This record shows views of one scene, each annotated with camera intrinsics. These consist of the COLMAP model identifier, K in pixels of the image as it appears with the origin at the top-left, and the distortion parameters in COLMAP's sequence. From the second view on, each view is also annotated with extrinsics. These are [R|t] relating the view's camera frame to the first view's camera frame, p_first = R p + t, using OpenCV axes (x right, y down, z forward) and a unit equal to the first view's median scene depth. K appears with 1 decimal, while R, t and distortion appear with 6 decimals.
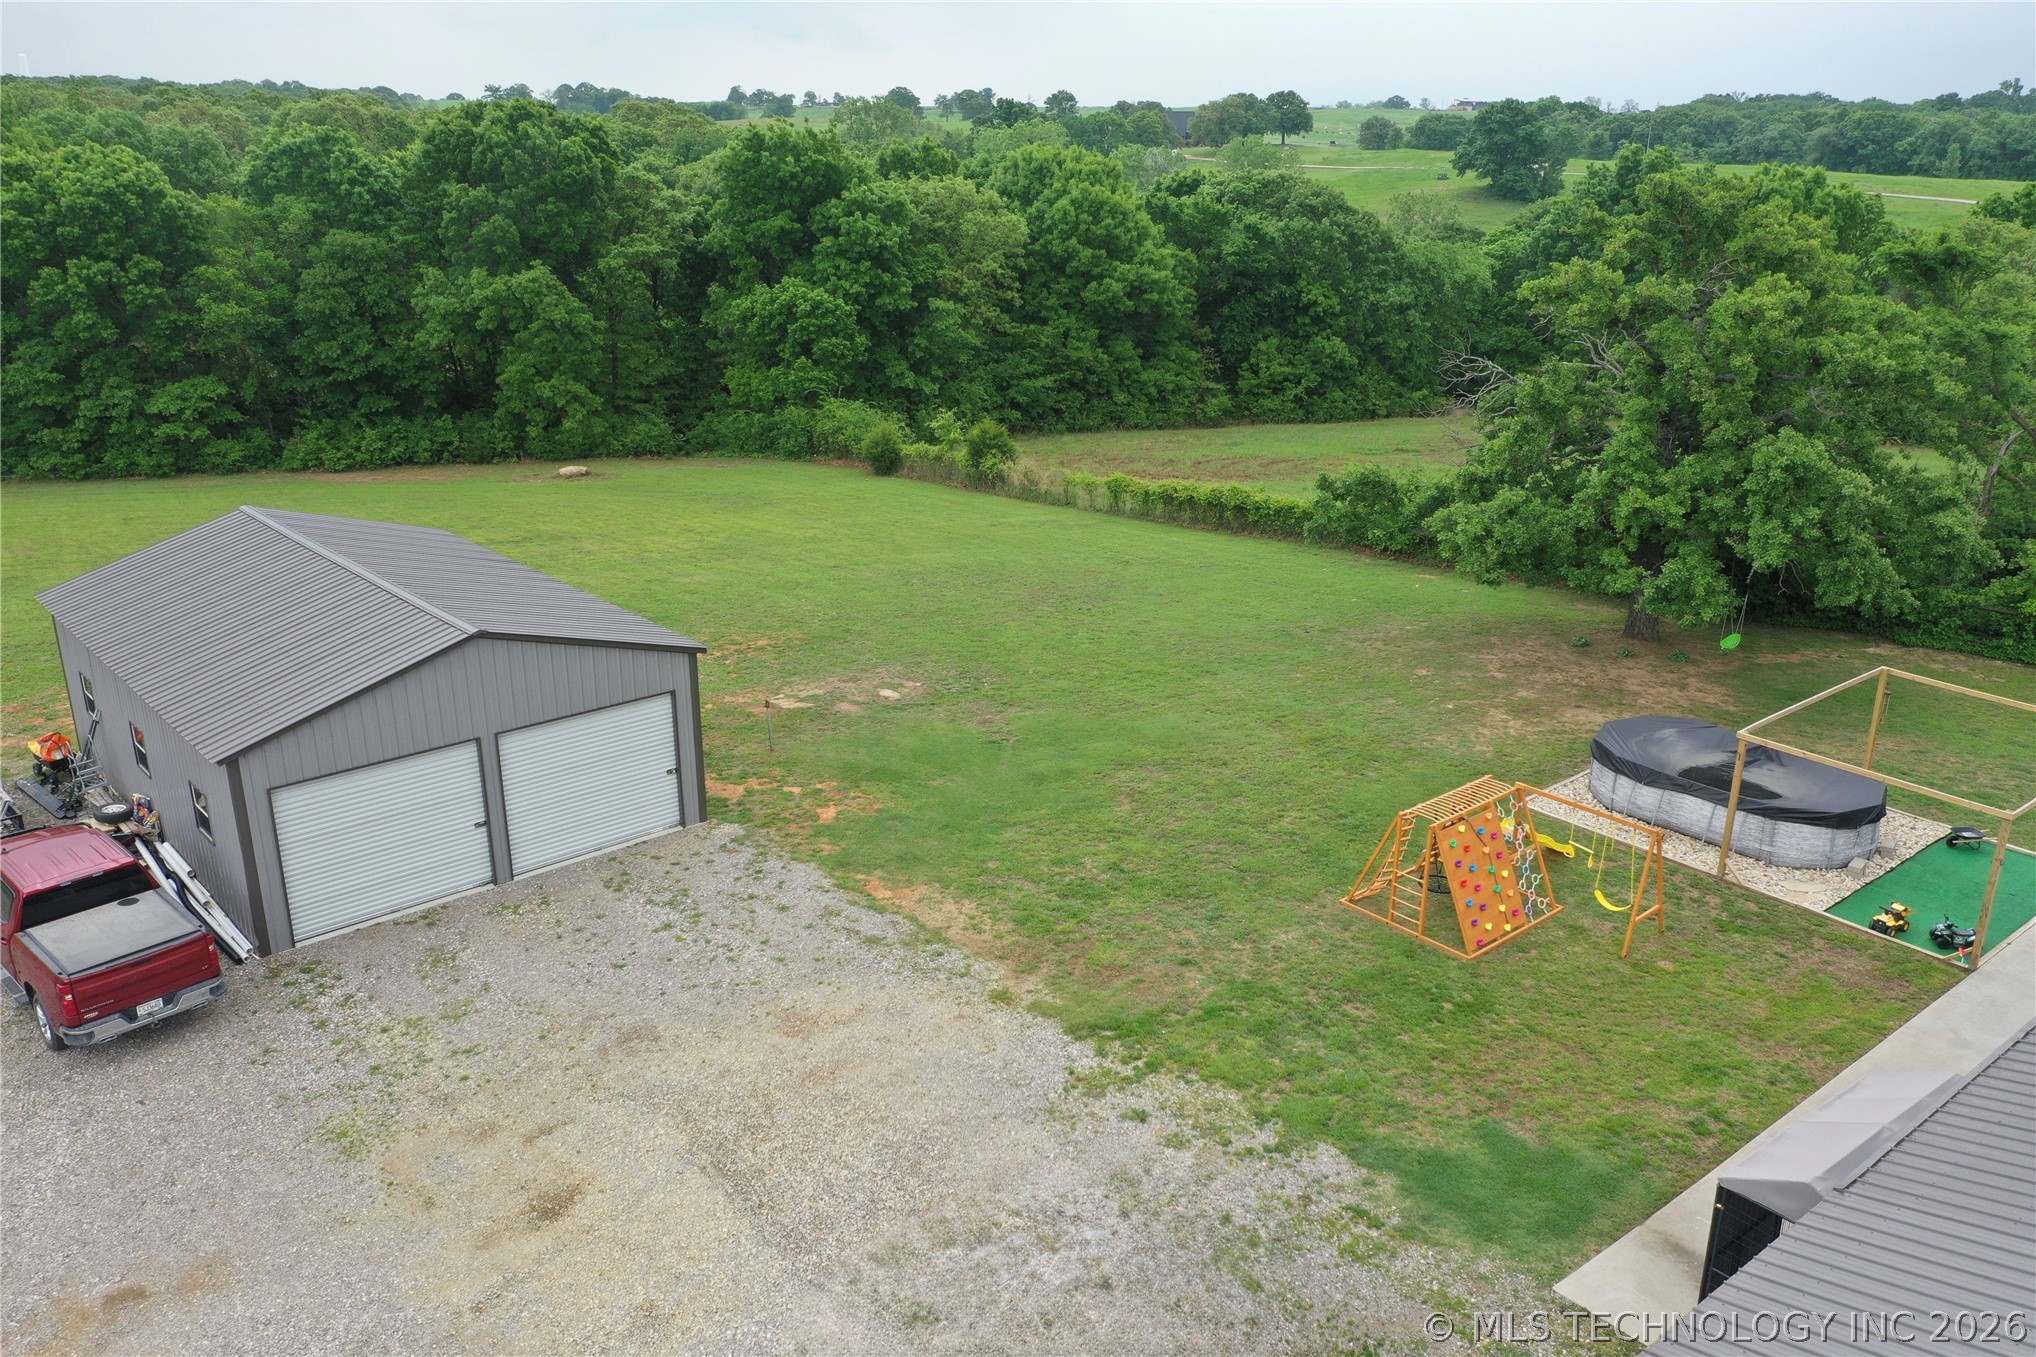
lens RADIAL K [[1601.3, 0, 1018.0], [0, 1601.3, 678.5], [0, 0, 1]] dist [0.012745, -0.015628]
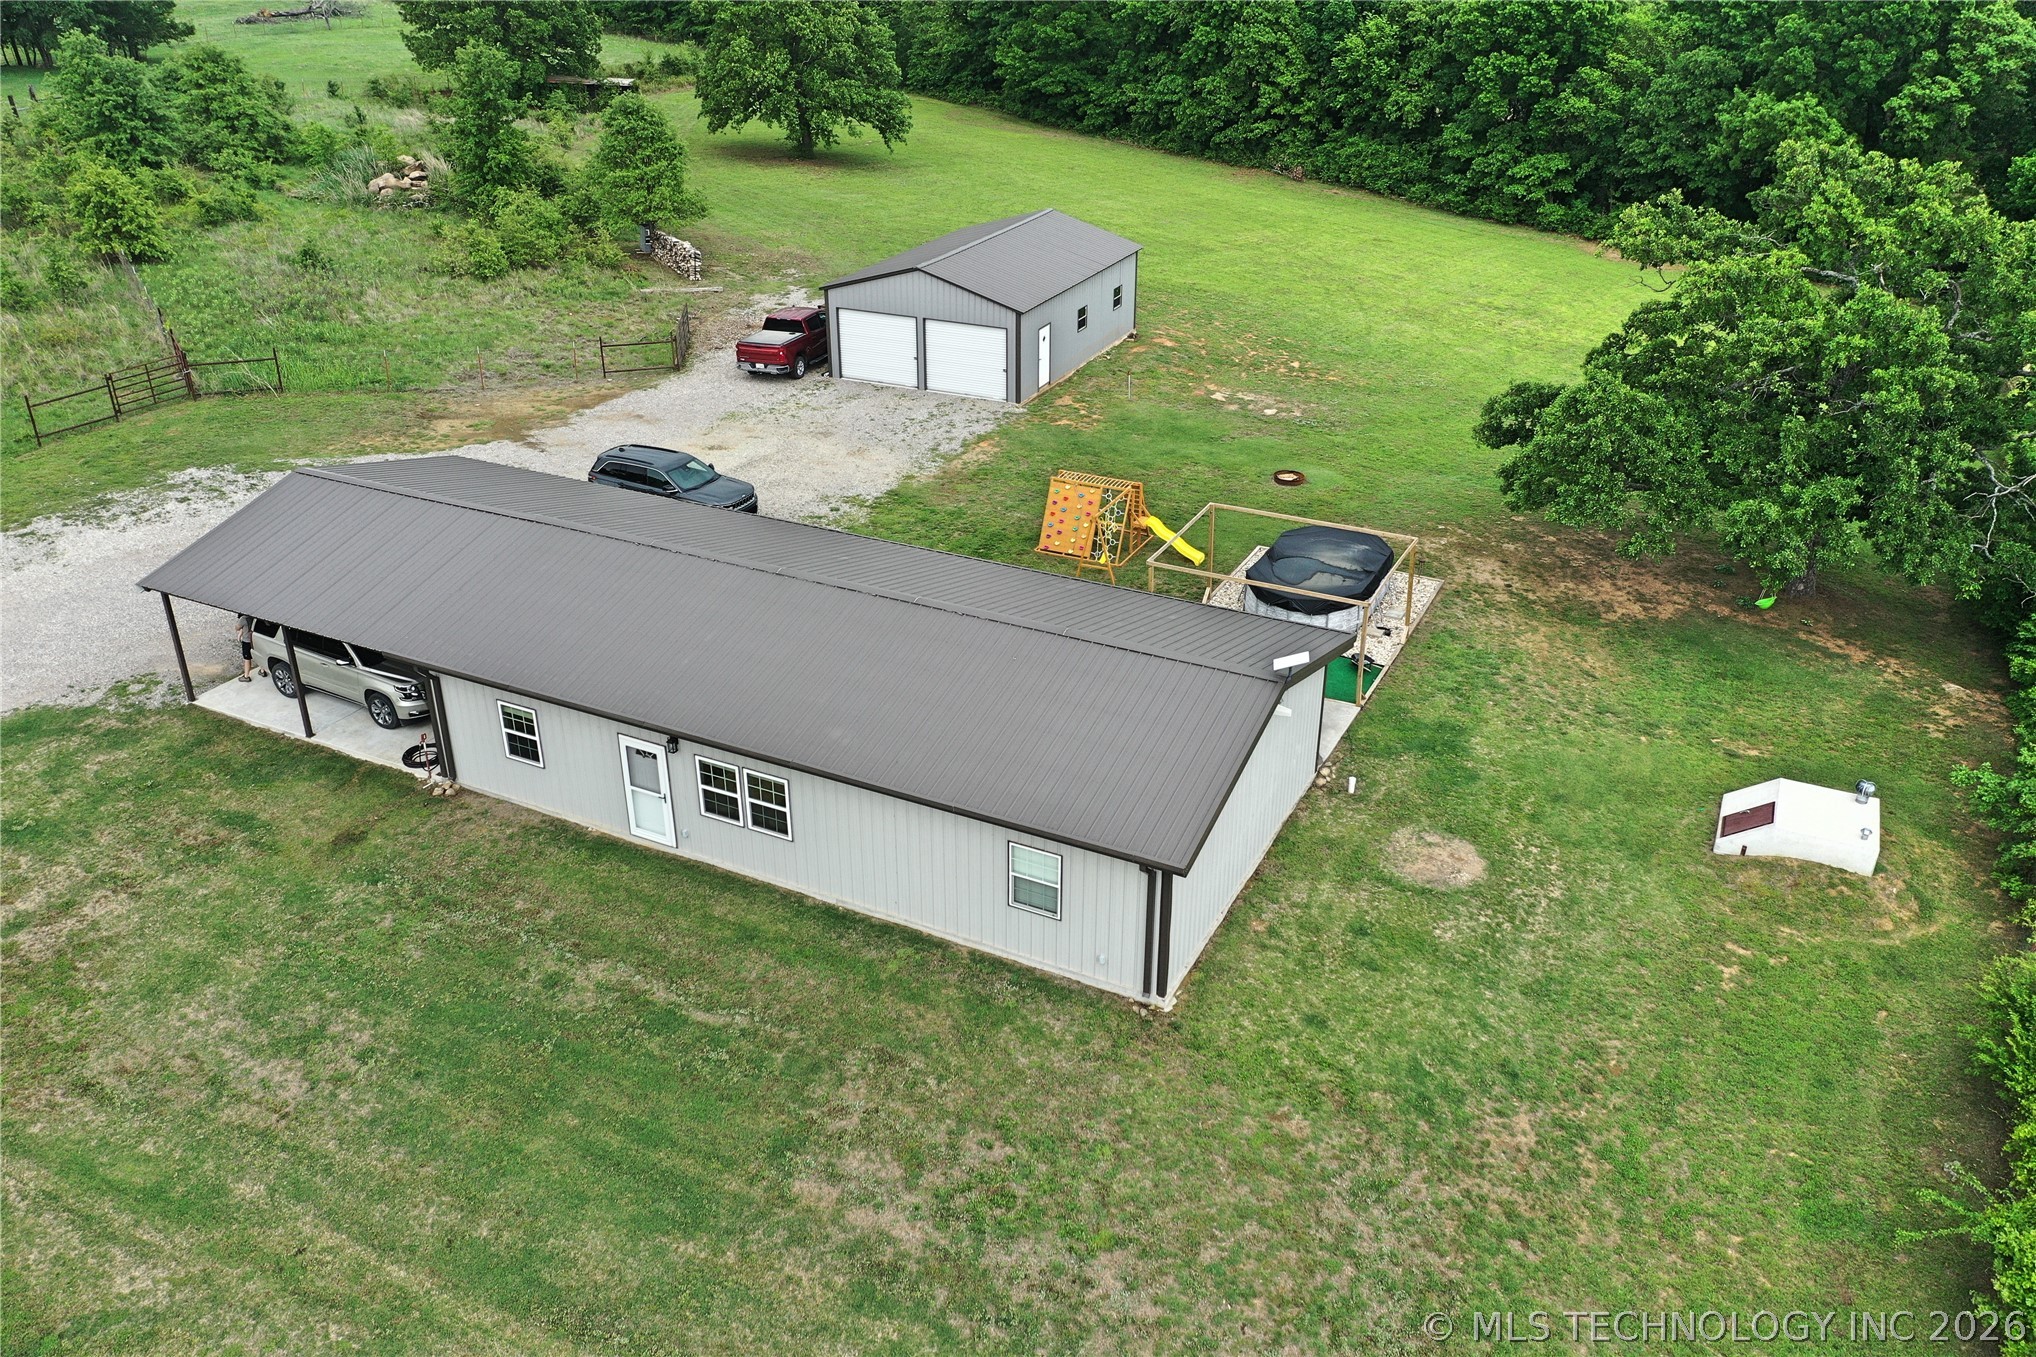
lens RADIAL K [[1601.3, 0, 1018.0], [0, 1601.3, 678.5], [0, 0, 1]] dist [0.012745, -0.015628]
pose [[0.408412, 0.415307, -0.812847, 0.546570], [-0.299779, 0.902133, 0.310303, -0.076271], [0.862167, 0.116943, 0.492942, 0.031488]]
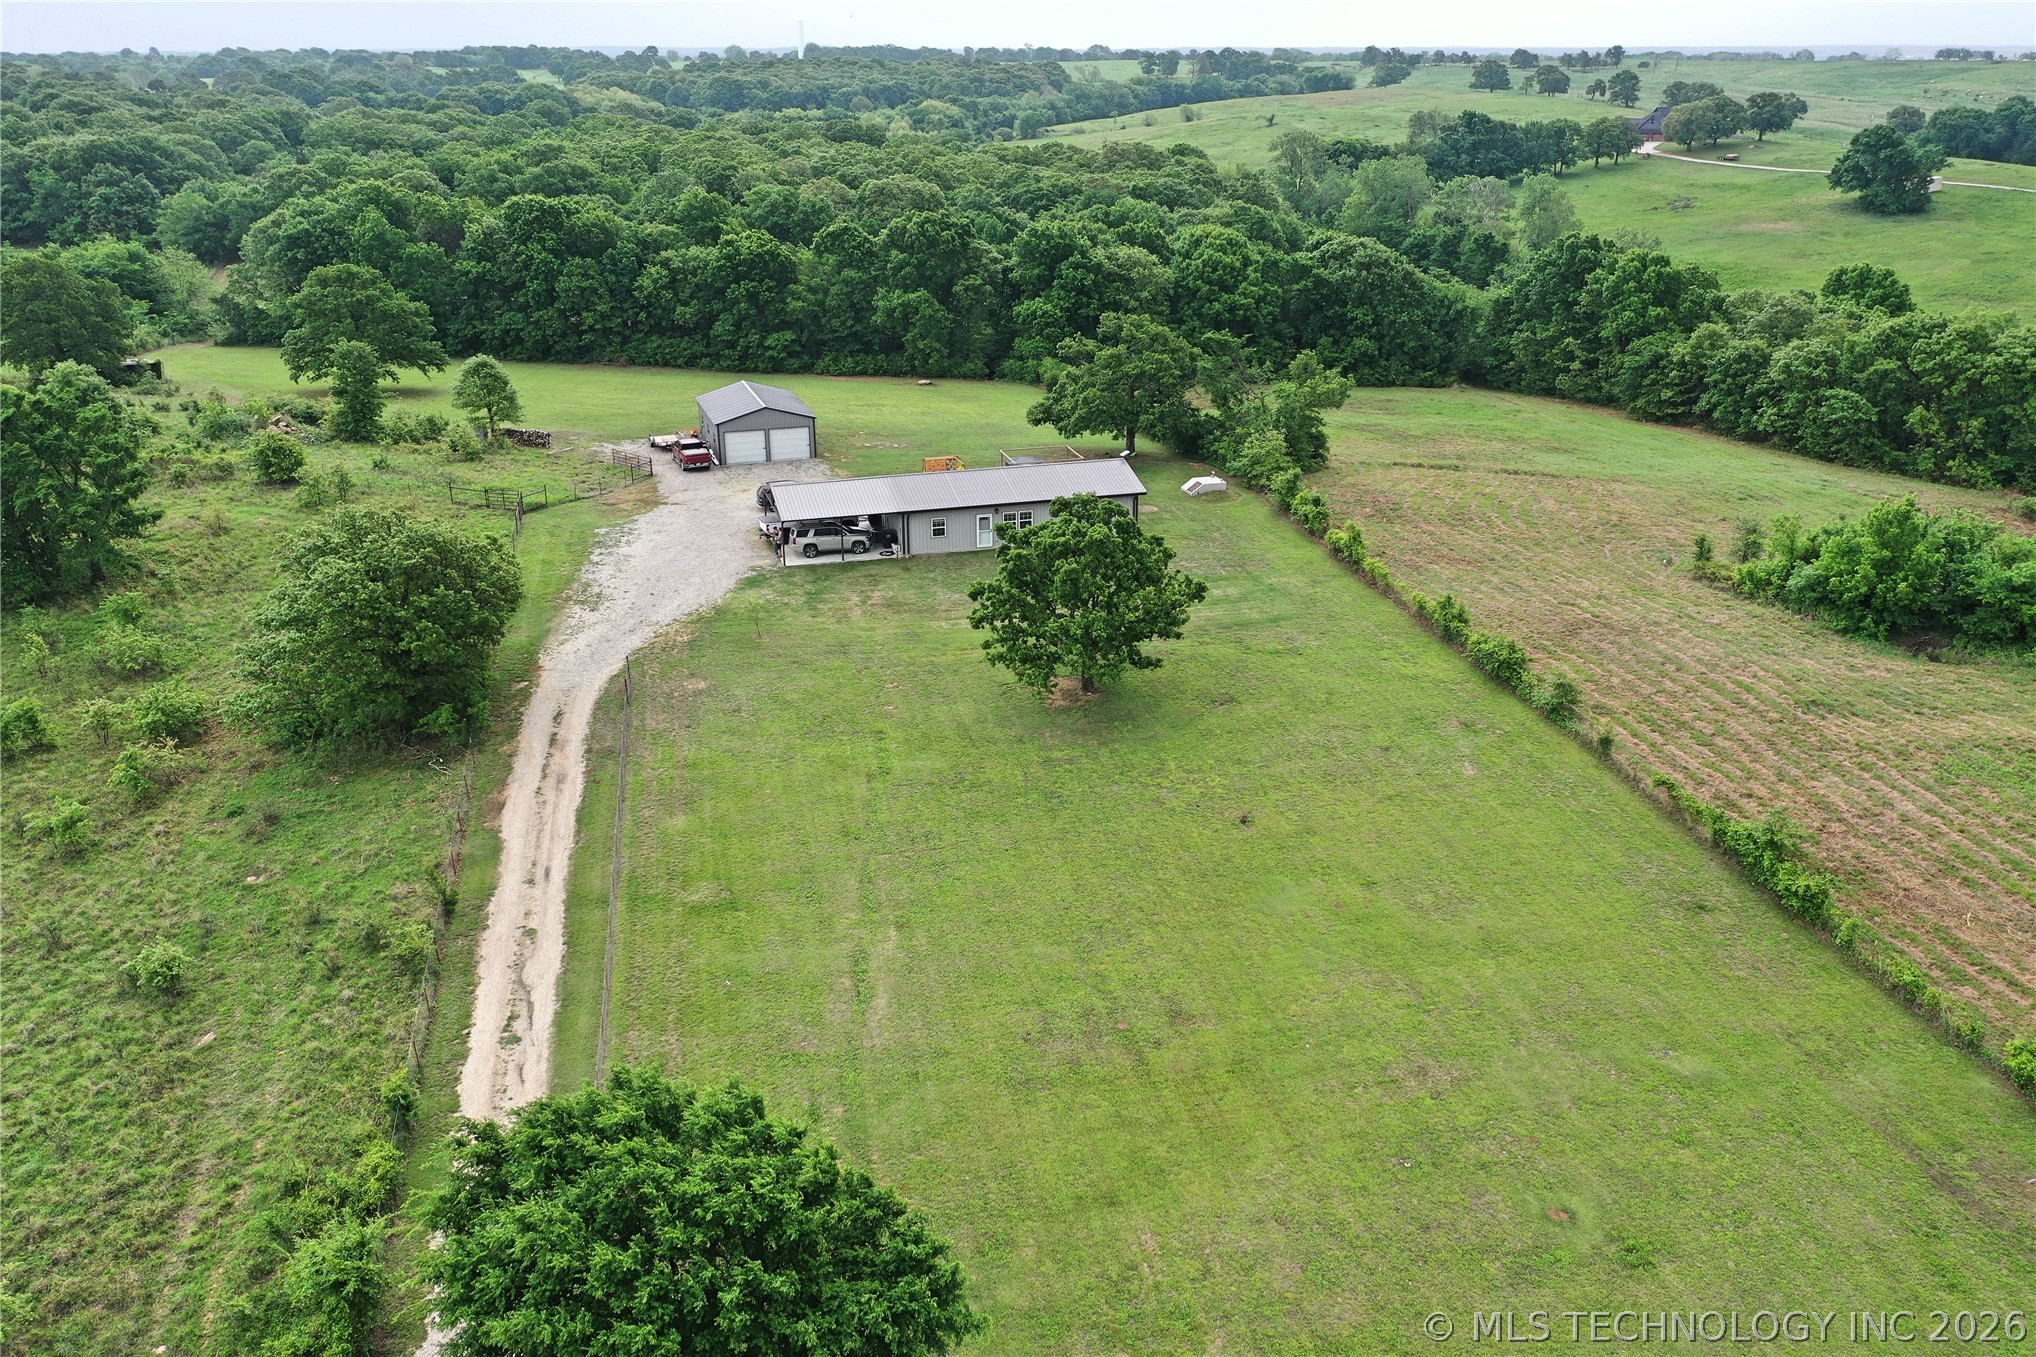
lens RADIAL K [[1601.3, 0, 1018.0], [0, 1601.3, 678.5], [0, 0, 1]] dist [0.012745, -0.015628]
pose [[0.919048, 0.137554, -0.369364, 0.734203], [-0.122793, 0.990411, 0.063303, 0.124206], [0.374530, -0.012823, 0.927126, -1.046788]]
